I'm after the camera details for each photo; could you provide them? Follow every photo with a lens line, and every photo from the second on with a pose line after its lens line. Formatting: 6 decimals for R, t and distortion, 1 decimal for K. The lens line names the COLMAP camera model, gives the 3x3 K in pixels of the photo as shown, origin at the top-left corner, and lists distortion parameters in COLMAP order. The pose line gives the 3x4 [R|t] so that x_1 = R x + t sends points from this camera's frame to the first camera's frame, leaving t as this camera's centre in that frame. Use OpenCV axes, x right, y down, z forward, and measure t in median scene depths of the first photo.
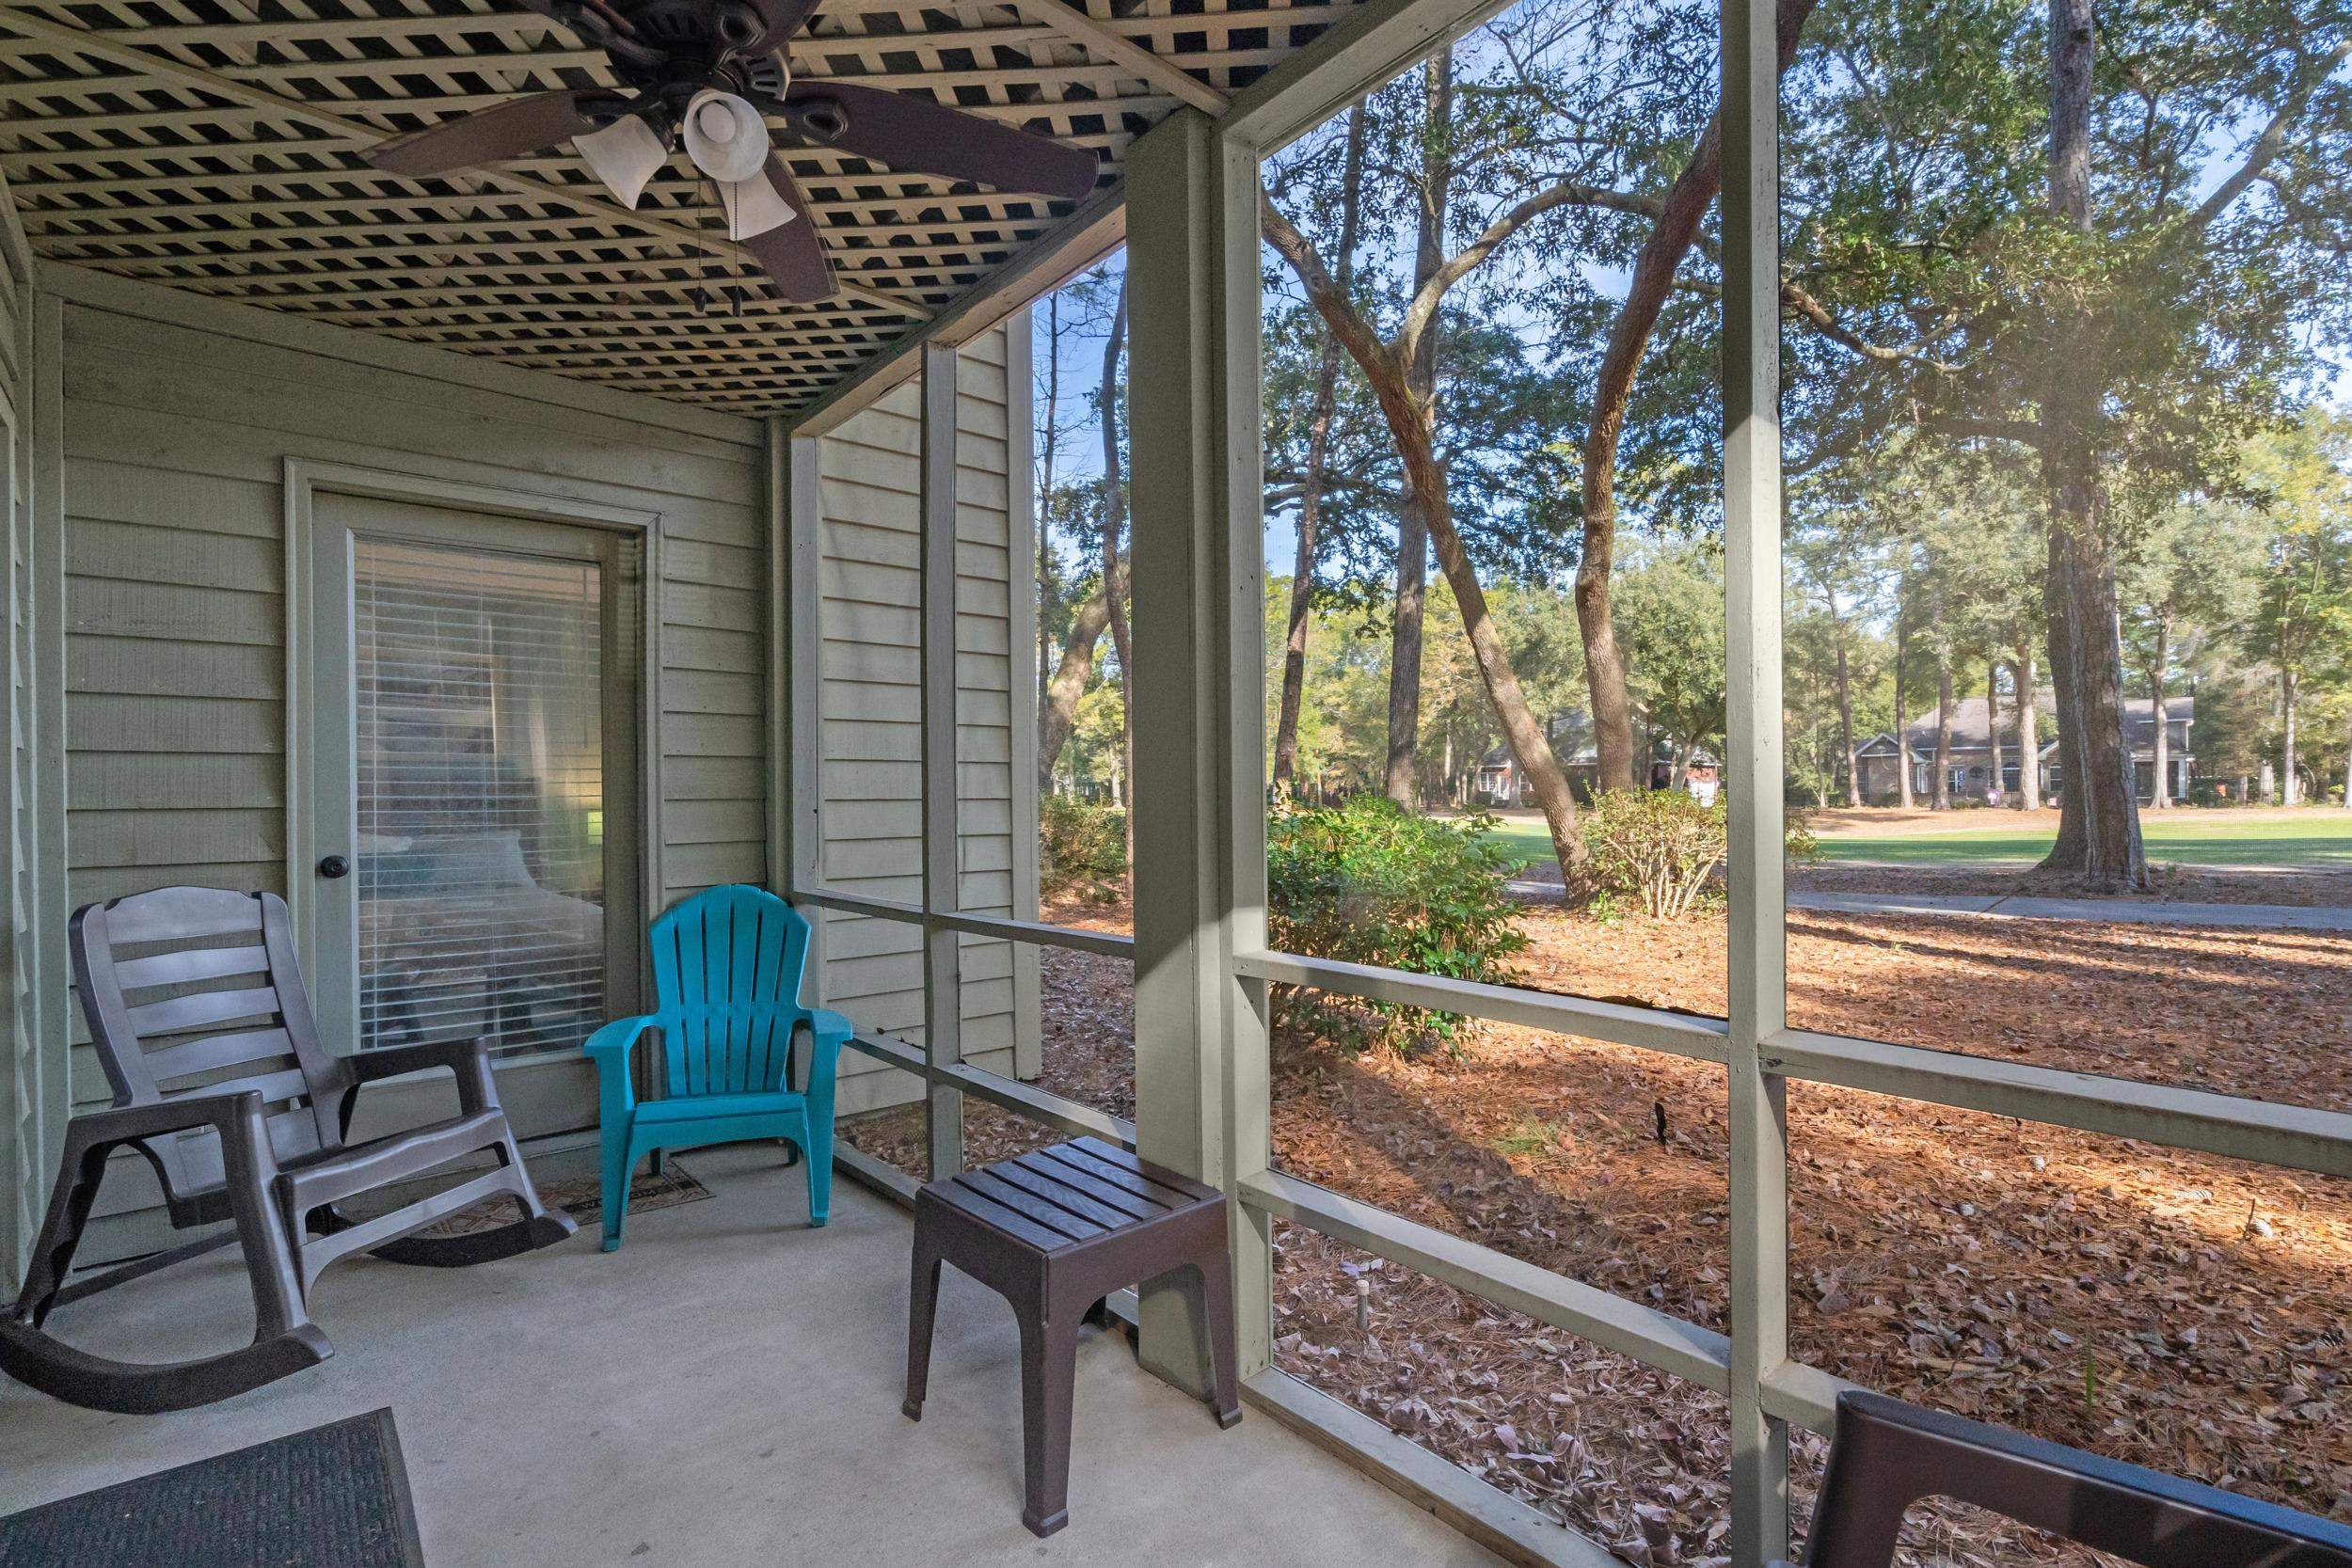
lens RADIAL K [[1096.5, 0, 1176.0], [0, 1096.5, 784.0], [0, 0, 1]] dist [0.001248, 0.000316]
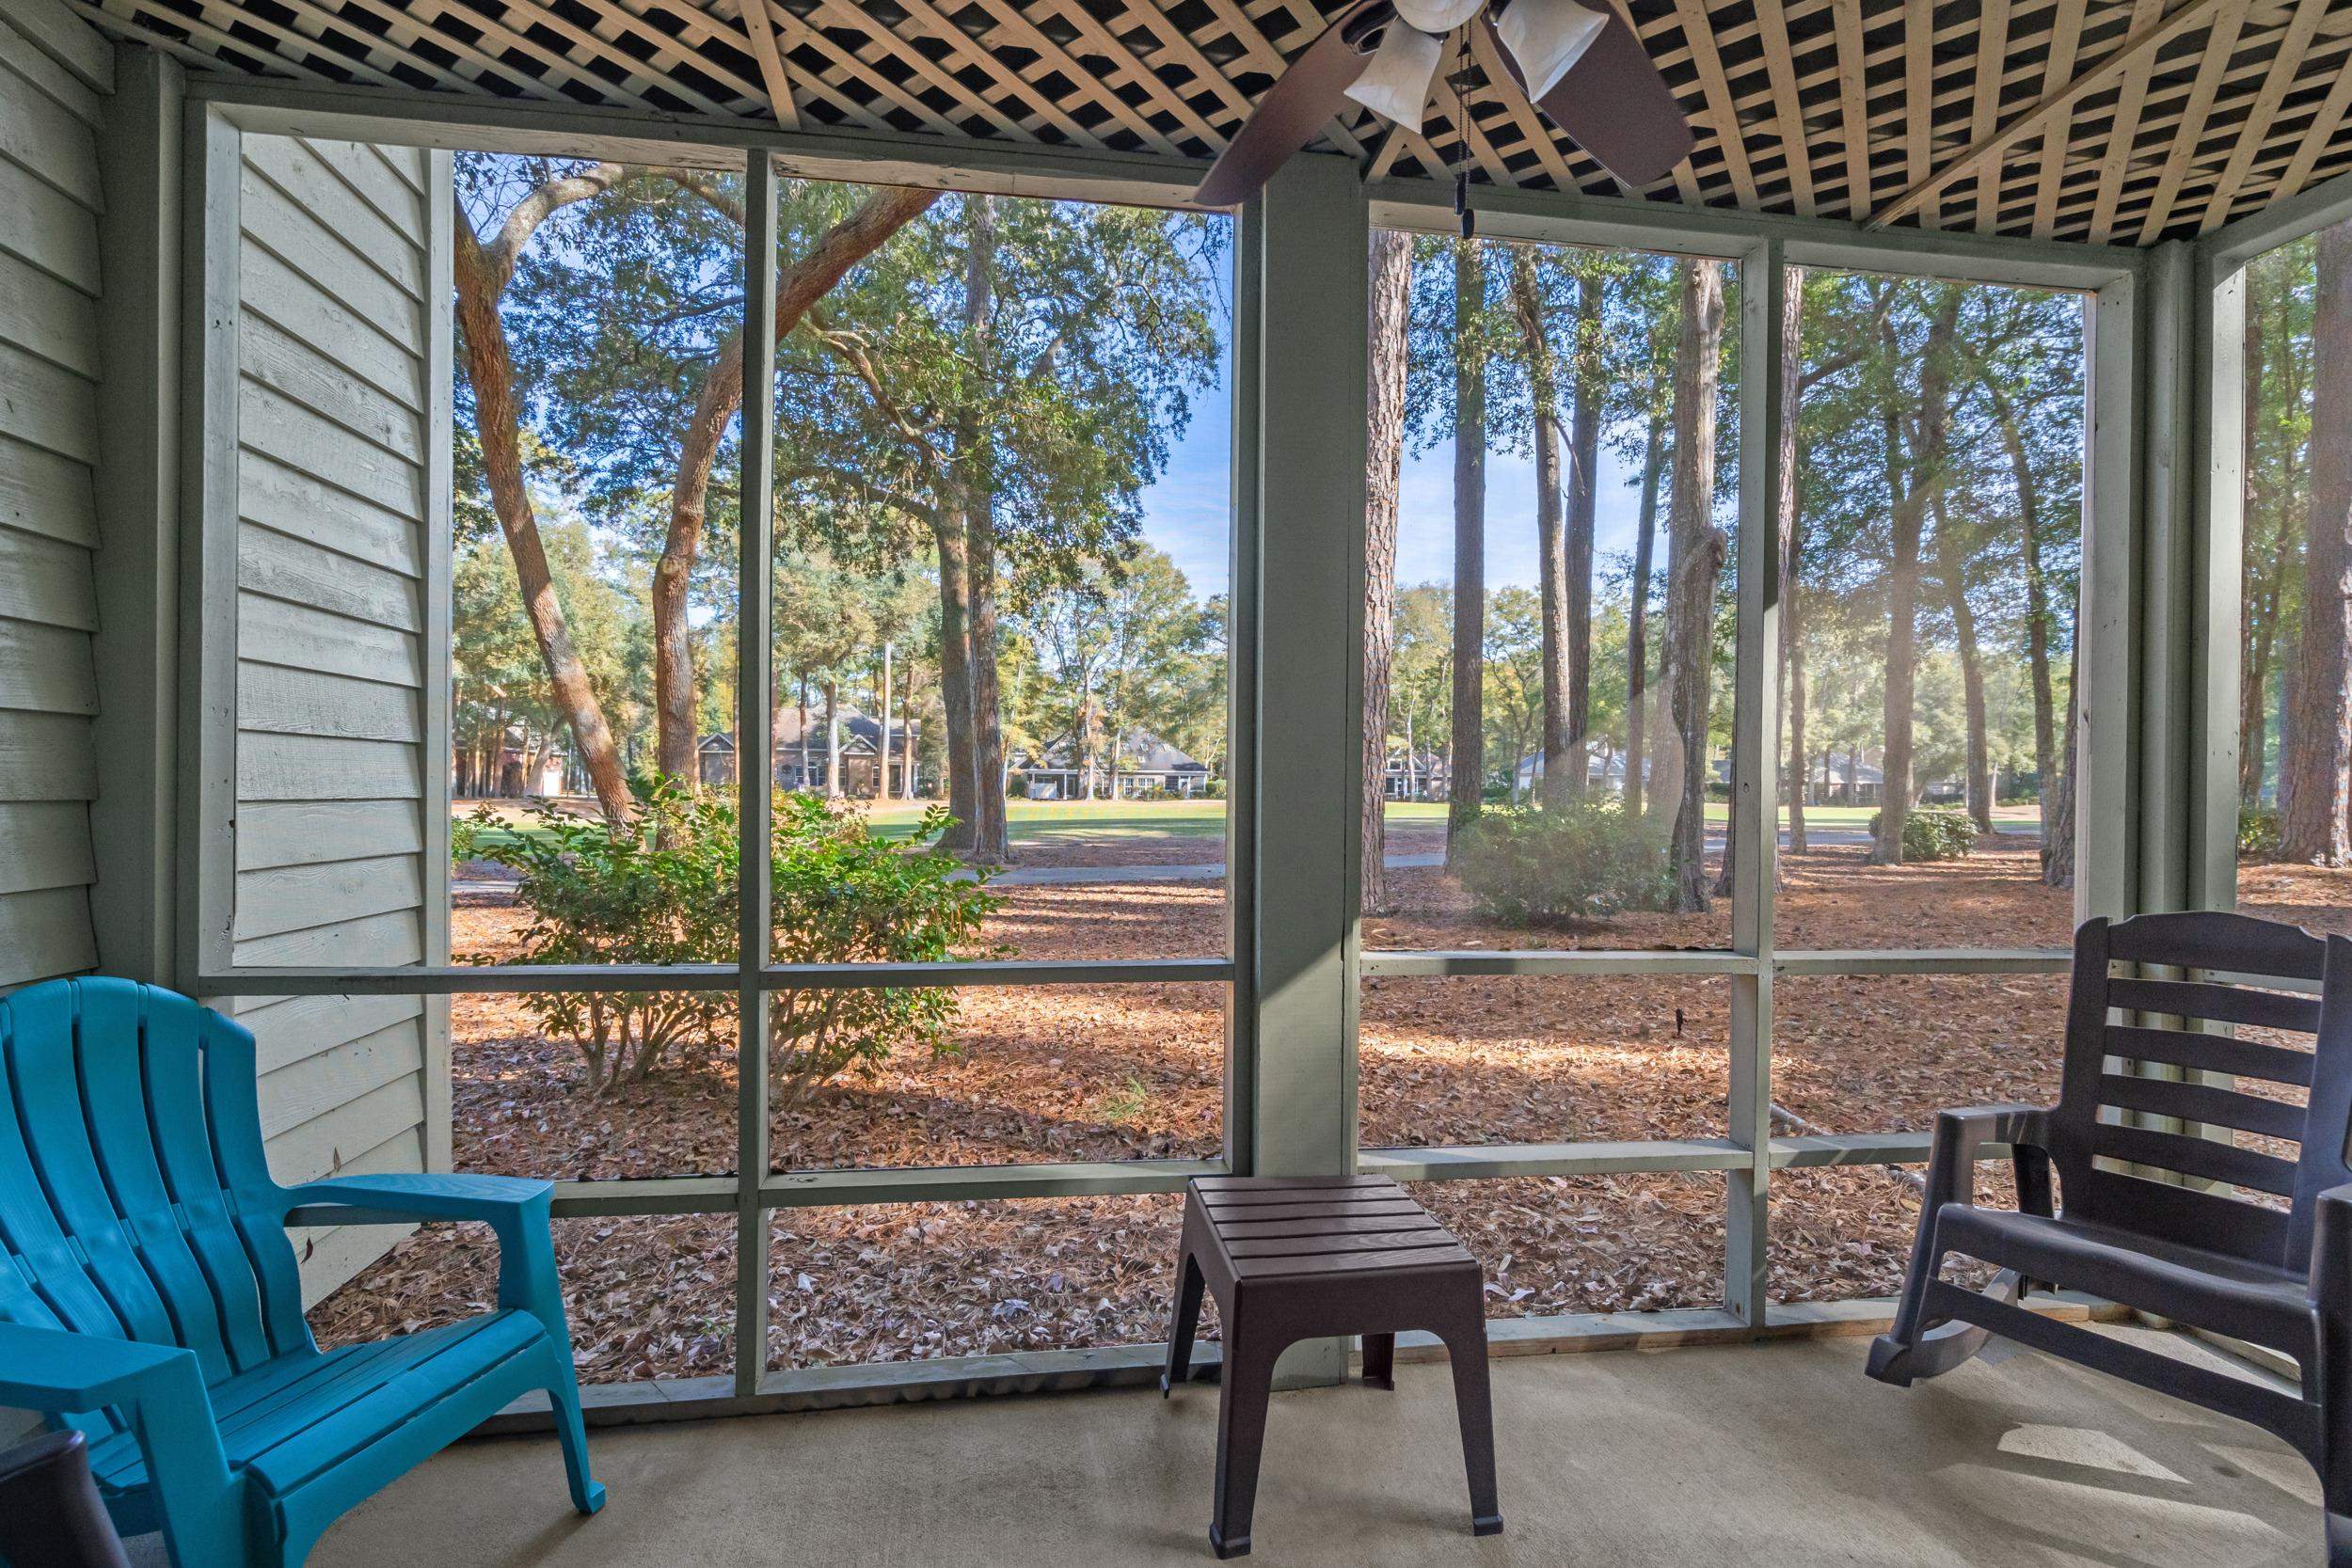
lens RADIAL K [[1053.6, 0, 1176.0], [0, 1053.6, 784.0], [0, 0, 1]] dist [0.000199, 0.000478]
pose [[0.541895, 0.018483, 0.840243, -0.145867], [-0.026197, 0.999644, -0.005094, -0.000887], [-0.840038, -0.019251, 0.542187, 0.092839]]
